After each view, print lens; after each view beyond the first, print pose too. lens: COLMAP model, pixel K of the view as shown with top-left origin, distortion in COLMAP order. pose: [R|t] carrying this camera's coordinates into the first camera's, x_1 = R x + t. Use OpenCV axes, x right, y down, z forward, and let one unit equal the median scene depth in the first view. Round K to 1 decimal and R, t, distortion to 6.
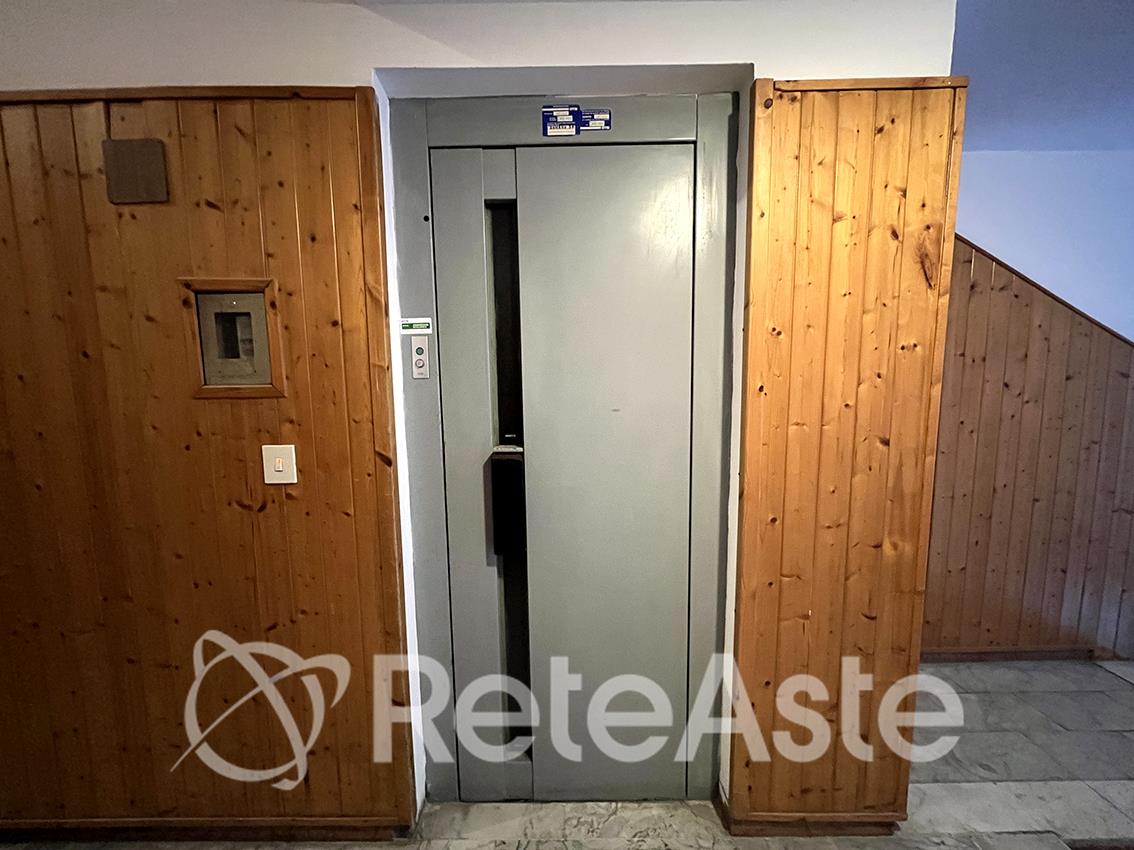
lens RADIAL K [[454.9, 0, 564.6], [0, 454.9, 424.0], [0, 0, 1]] dist [-0.003546, -0.000053]
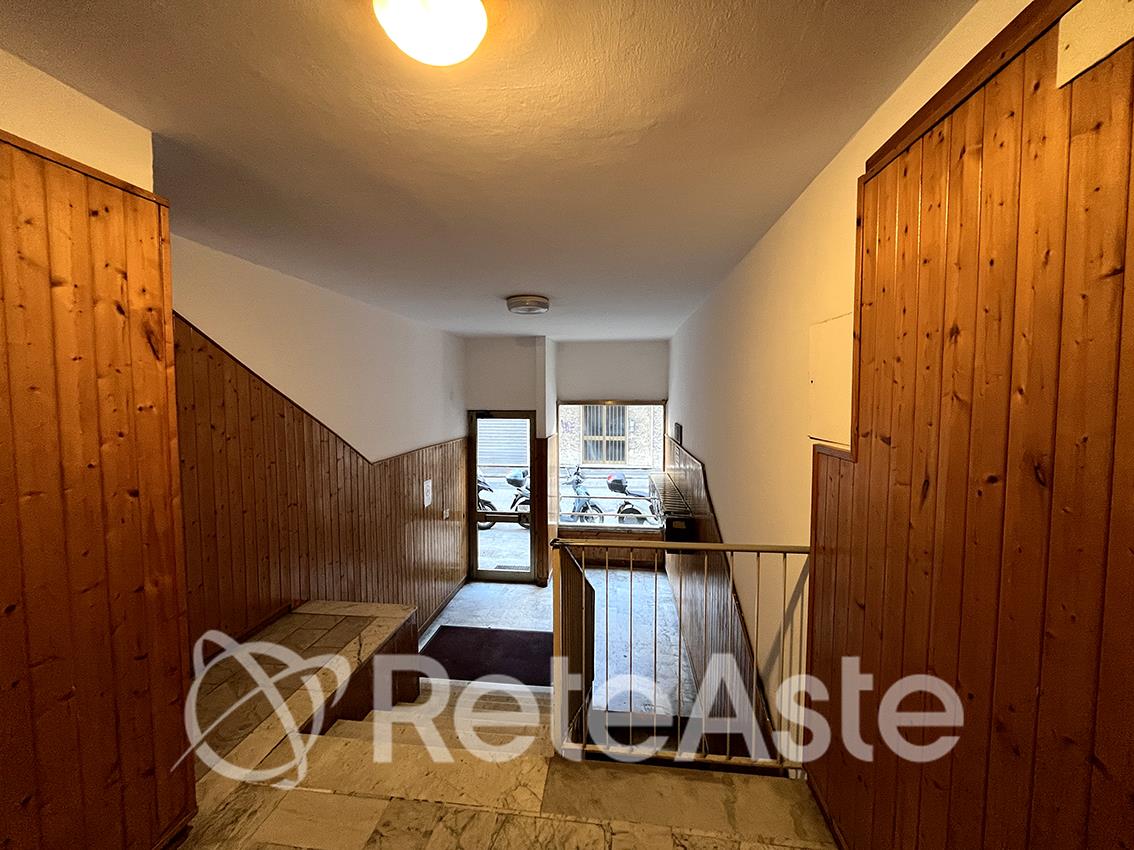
lens RADIAL K [[454.9, 0, 566.6], [0, 454.9, 420.3], [0, 0, 1]] dist [-0.003546, -0.000053]
pose [[0.113821, -0.041789, 0.992622, -0.269131], [0.109866, 0.993517, 0.029228, -0.055769], [-0.987408, 0.105728, 0.117674, -0.192073]]
